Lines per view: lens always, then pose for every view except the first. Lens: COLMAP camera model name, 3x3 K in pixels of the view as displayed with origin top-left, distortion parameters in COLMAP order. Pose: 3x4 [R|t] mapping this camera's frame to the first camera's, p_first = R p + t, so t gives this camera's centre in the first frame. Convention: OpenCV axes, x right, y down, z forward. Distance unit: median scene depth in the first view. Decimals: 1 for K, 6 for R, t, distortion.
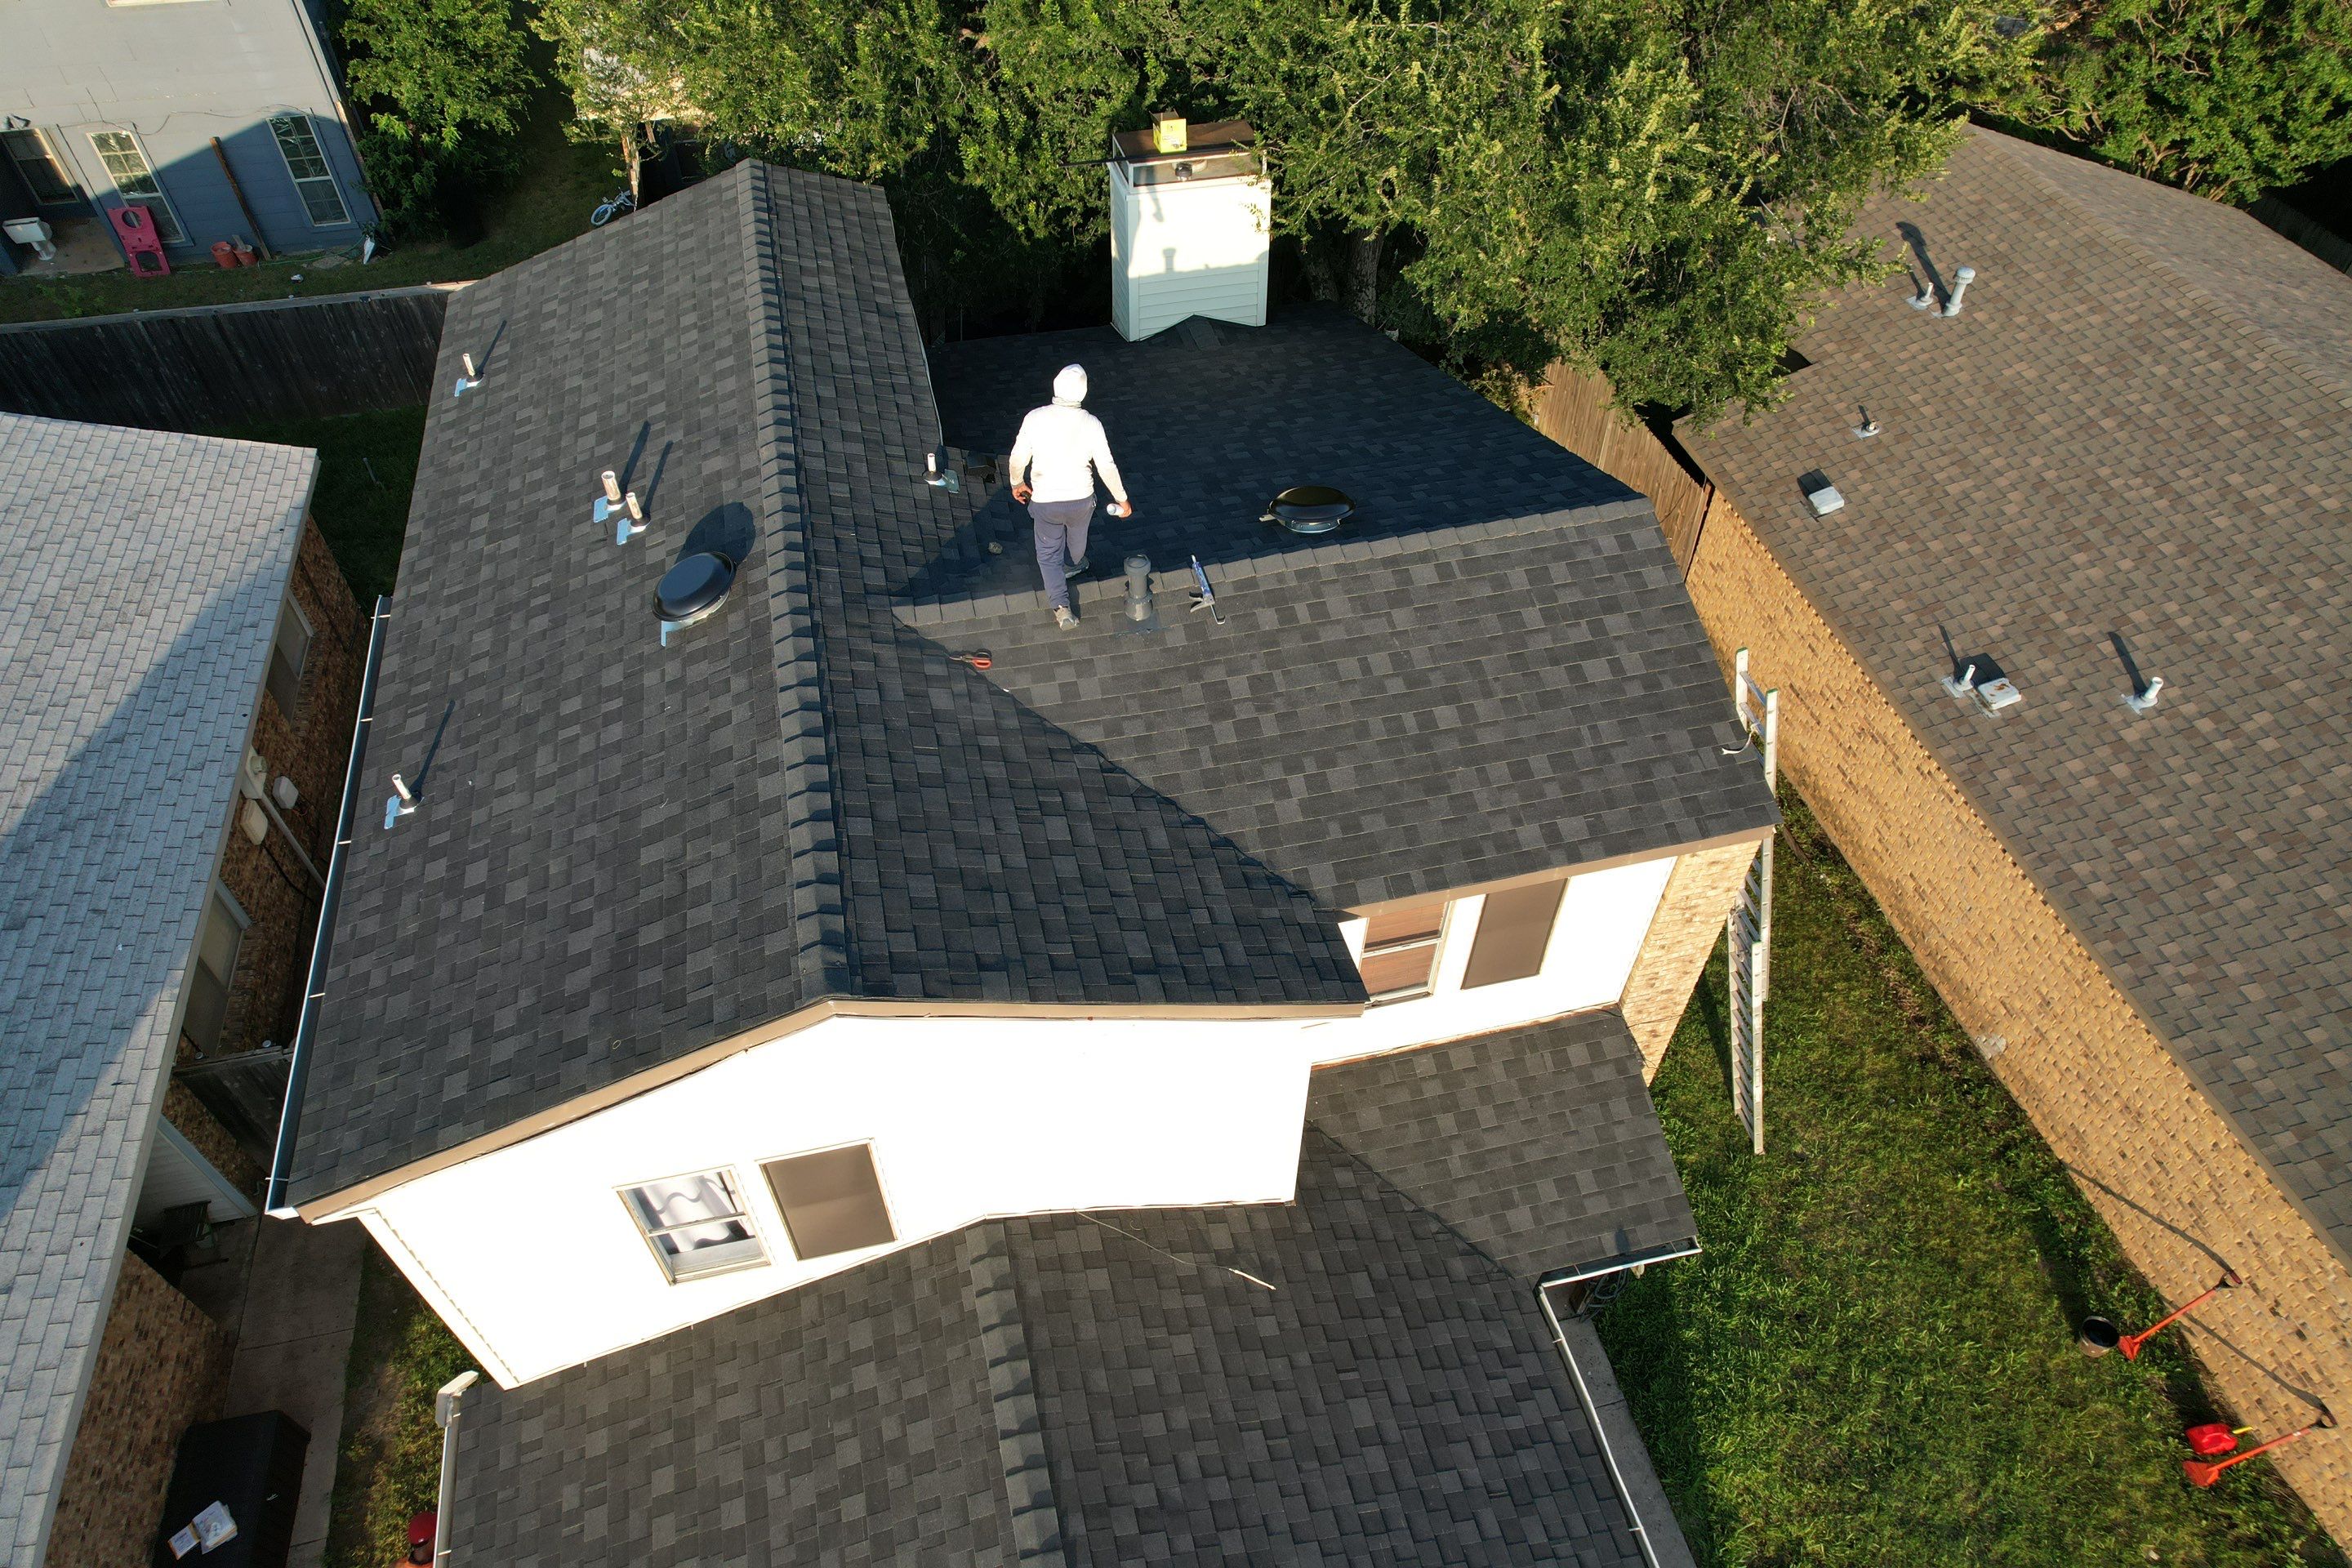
lens RADIAL K [[1510.0, 0, 1176.5], [0, 1510.0, 777.8], [0, 0, 1]] dist [-0.080751, 0.071459]
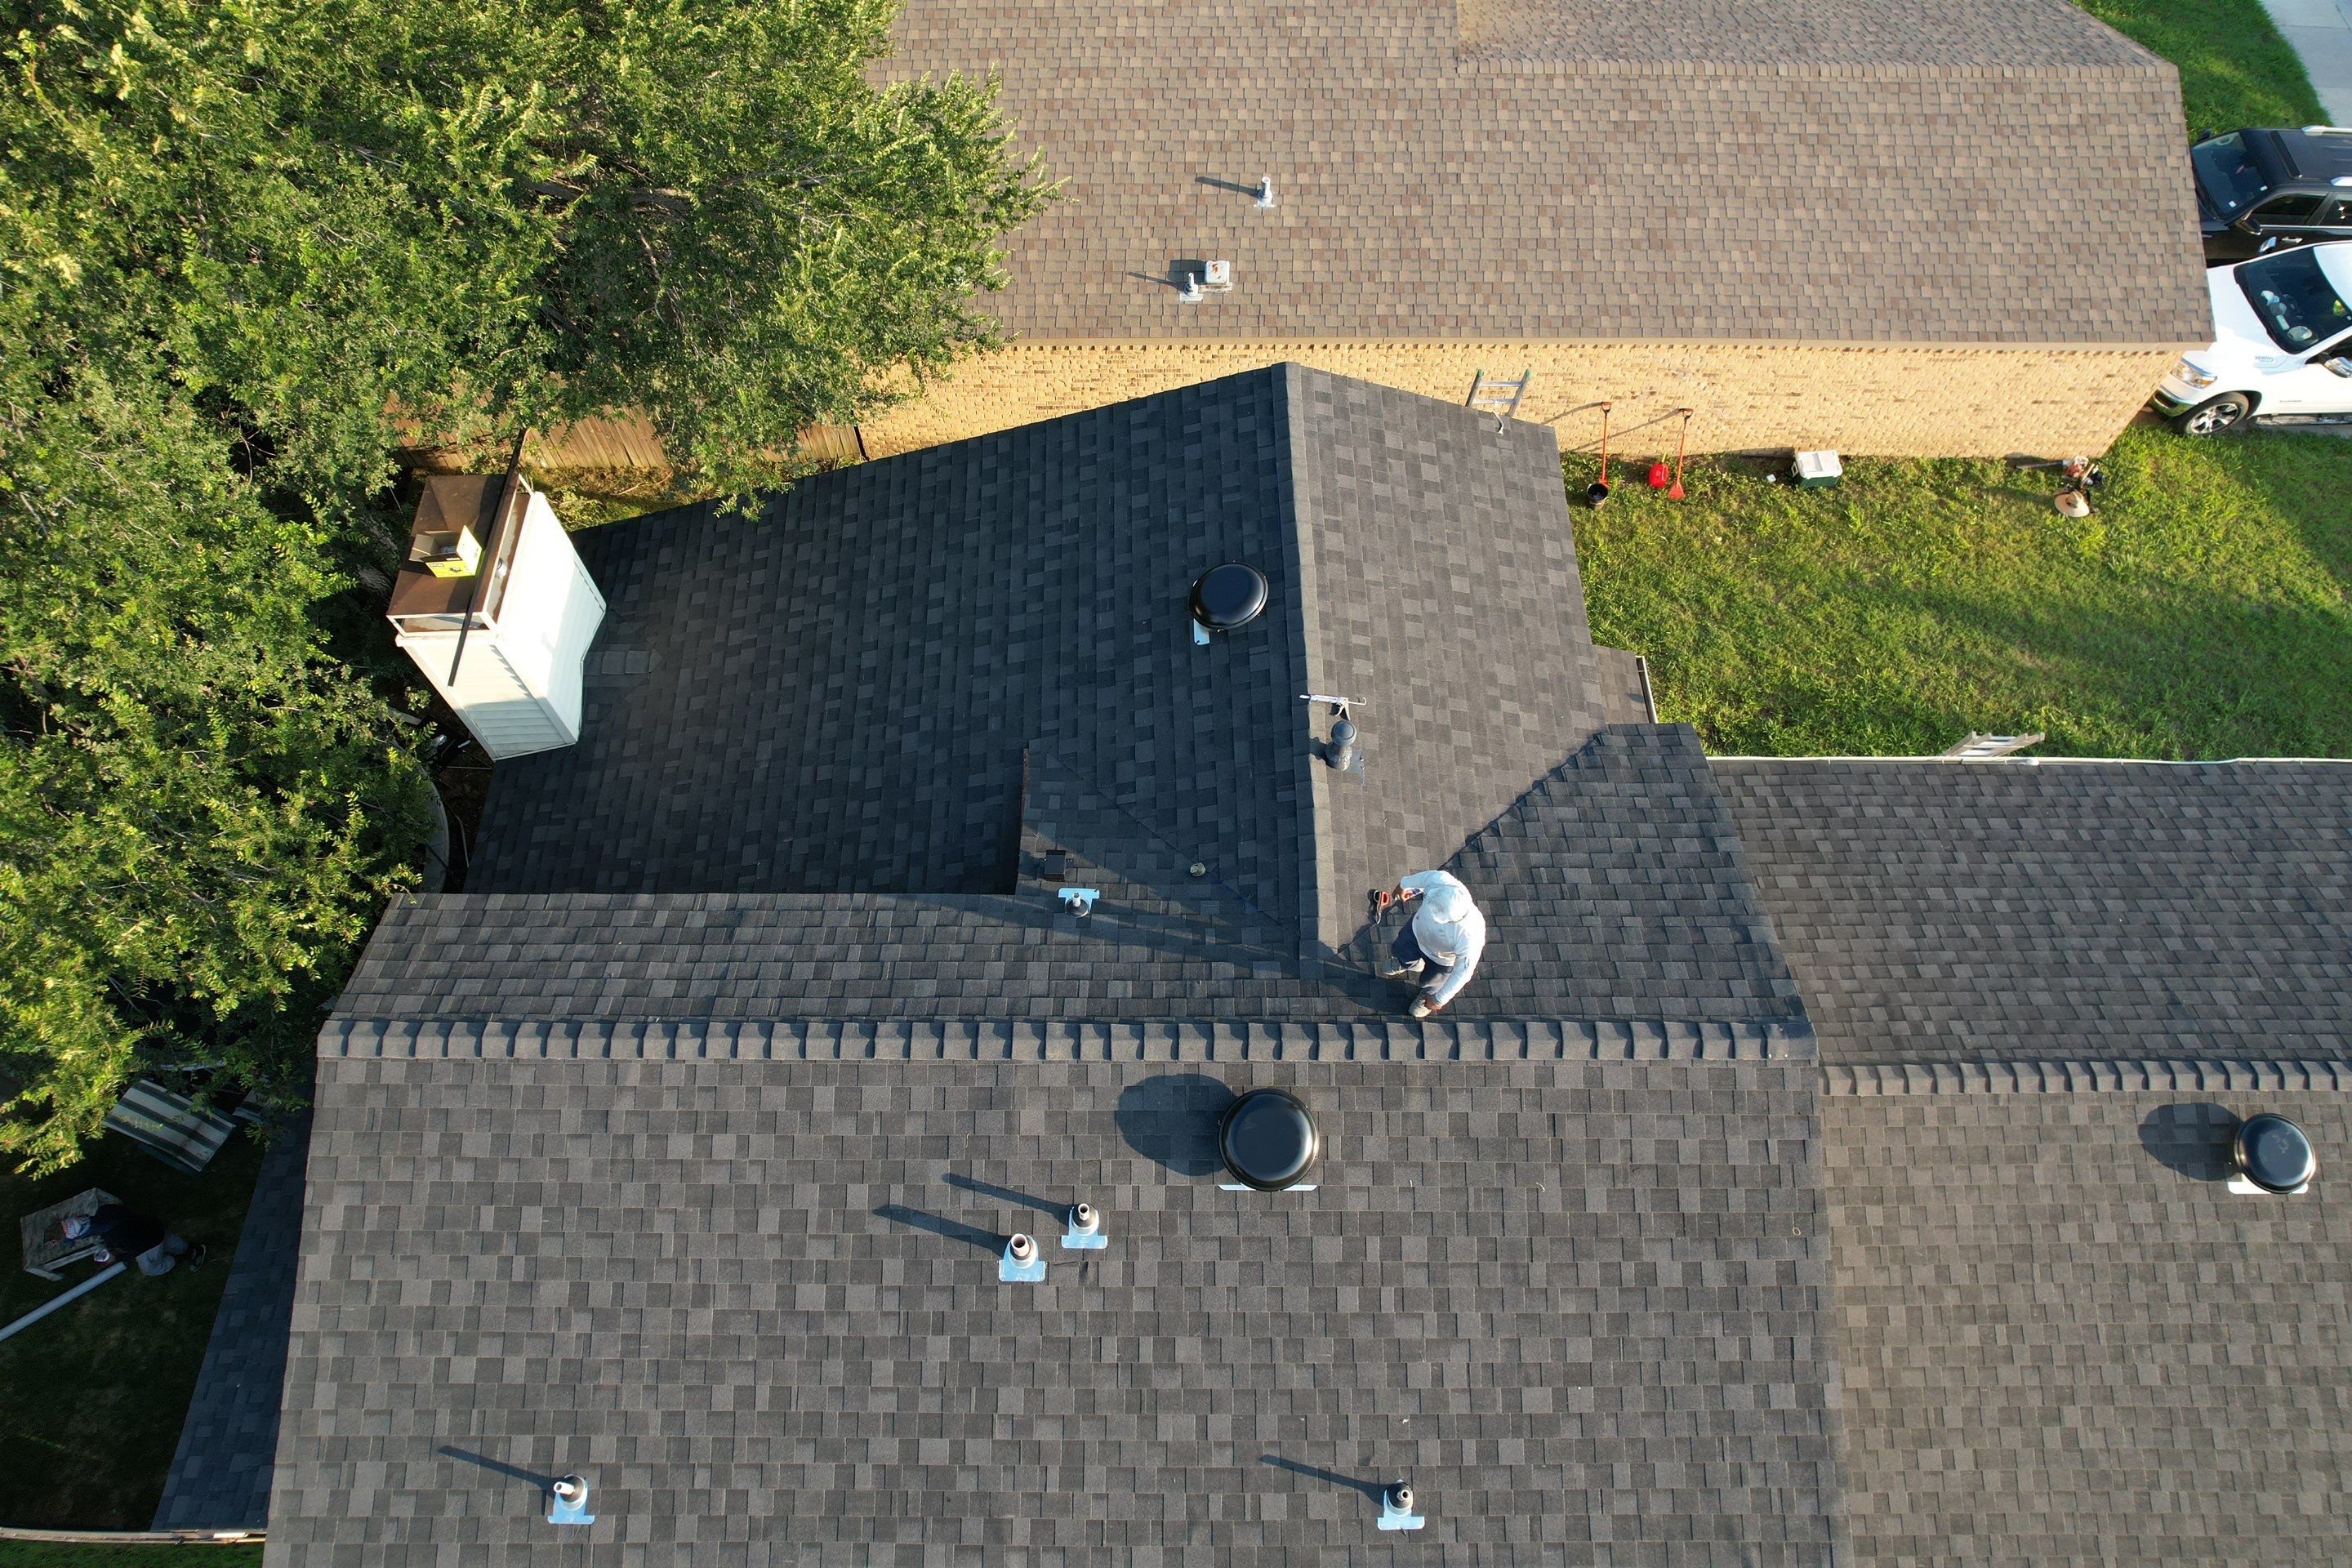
lens RADIAL K [[1510.0, 0, 1170.6], [0, 1510.0, 779.4], [0, 0, 1]] dist [-0.080751, 0.071459]
pose [[0.231898, -0.853145, 0.467298, -0.516284], [0.716072, 0.474865, 0.511609, -0.674335], [-0.658380, 0.215978, 0.721033, 0.272756]]
